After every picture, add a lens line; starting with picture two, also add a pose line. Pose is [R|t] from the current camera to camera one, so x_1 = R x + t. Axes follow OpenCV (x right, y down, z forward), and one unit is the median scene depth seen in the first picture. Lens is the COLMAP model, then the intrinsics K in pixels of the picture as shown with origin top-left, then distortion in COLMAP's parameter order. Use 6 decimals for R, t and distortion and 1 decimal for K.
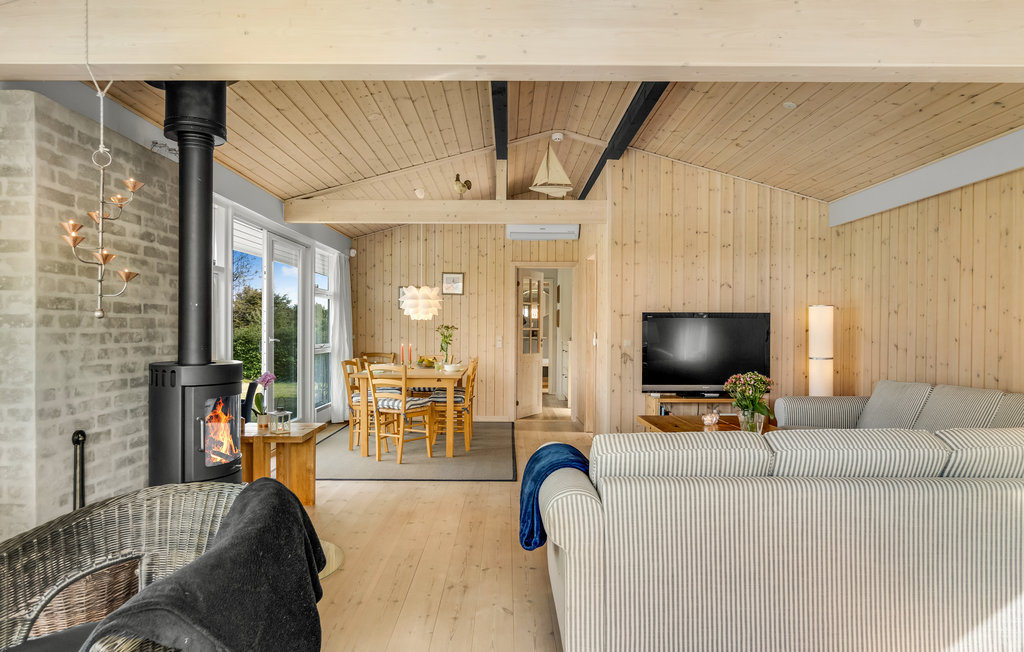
lens RADIAL K [[625.2, 0, 508.7], [0, 625.2, 330.7], [0, 0, 1]] dist [0.003478, -0.000448]
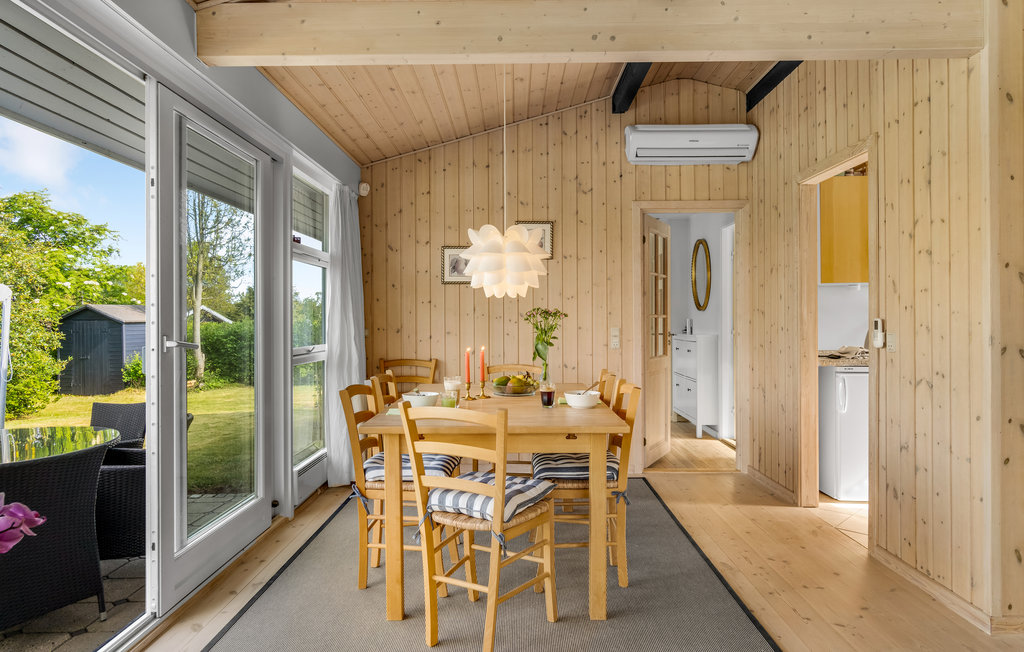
lens RADIAL K [[625.2, 0, 513.0], [0, 625.2, 320.1], [0, 0, 1]] dist [0.003478, -0.000448]
pose [[0.999876, -0.009612, -0.012444, -0.122773], [0.009556, 0.999944, -0.004531, 0.002796], [0.012487, 0.004411, 0.999912, 0.492805]]
